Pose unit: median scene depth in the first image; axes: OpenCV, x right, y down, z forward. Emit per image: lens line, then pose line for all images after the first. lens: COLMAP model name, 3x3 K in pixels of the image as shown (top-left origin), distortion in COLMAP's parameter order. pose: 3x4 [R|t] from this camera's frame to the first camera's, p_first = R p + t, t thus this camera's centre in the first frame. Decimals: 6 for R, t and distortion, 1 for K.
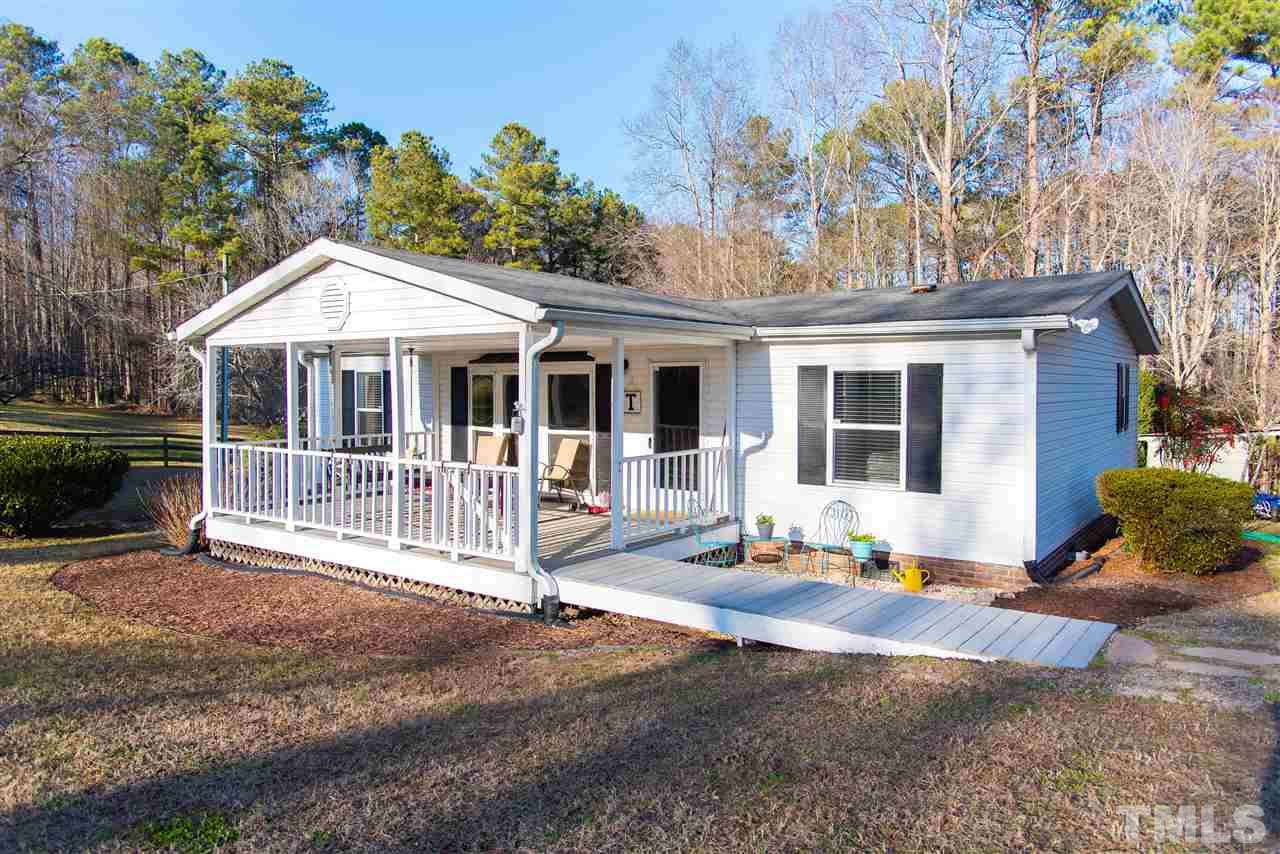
lens RADIAL K [[904.5, 0, 643.9], [0, 904.5, 414.3], [0, 0, 1]] dist [0.006355, 0.000459]
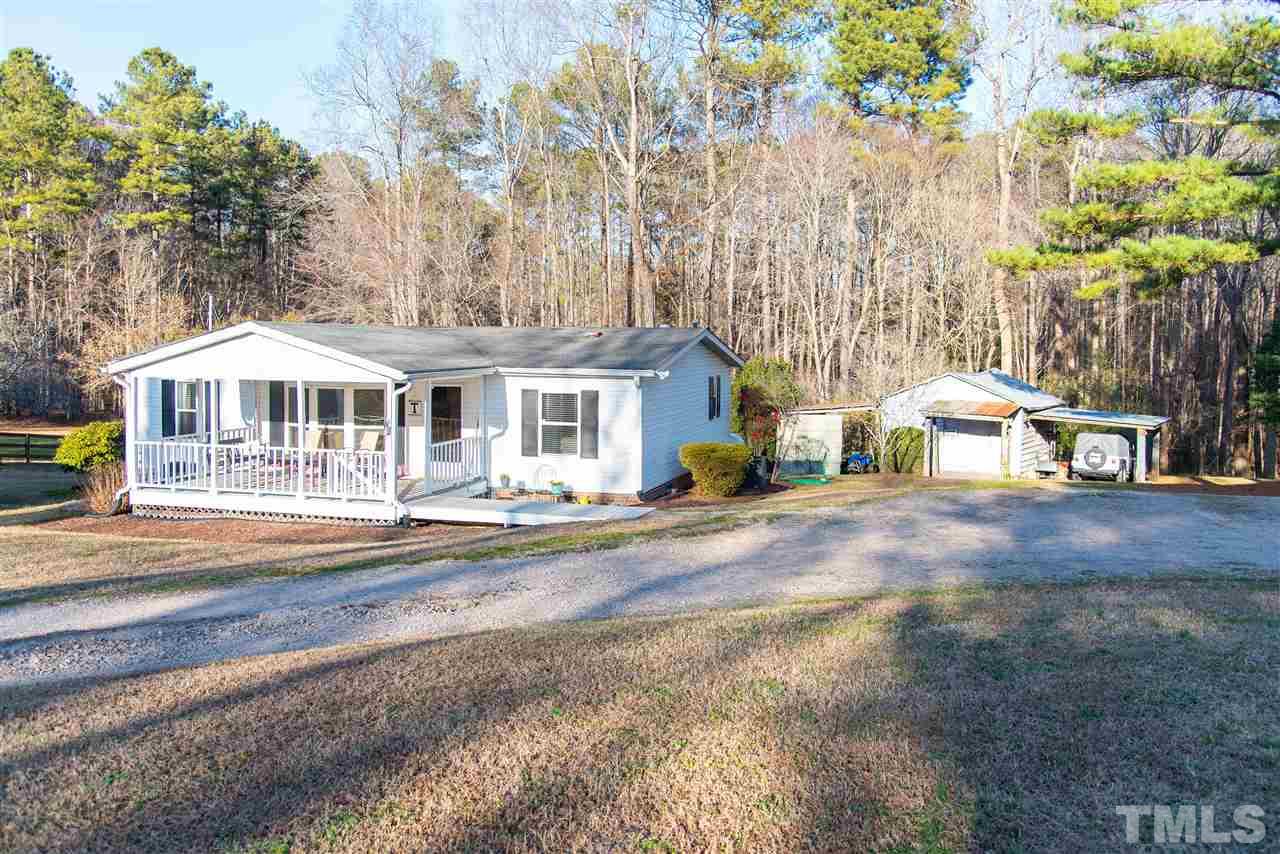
lens RADIAL K [[904.5, 0, 643.9], [0, 904.5, 414.3], [0, 0, 1]] dist [0.006355, 0.000459]
pose [[0.945287, -0.014155, 0.325932, -0.178624], [0.005211, 0.999586, 0.028299, -0.053472], [-0.326197, -0.025052, 0.944970, -0.741238]]
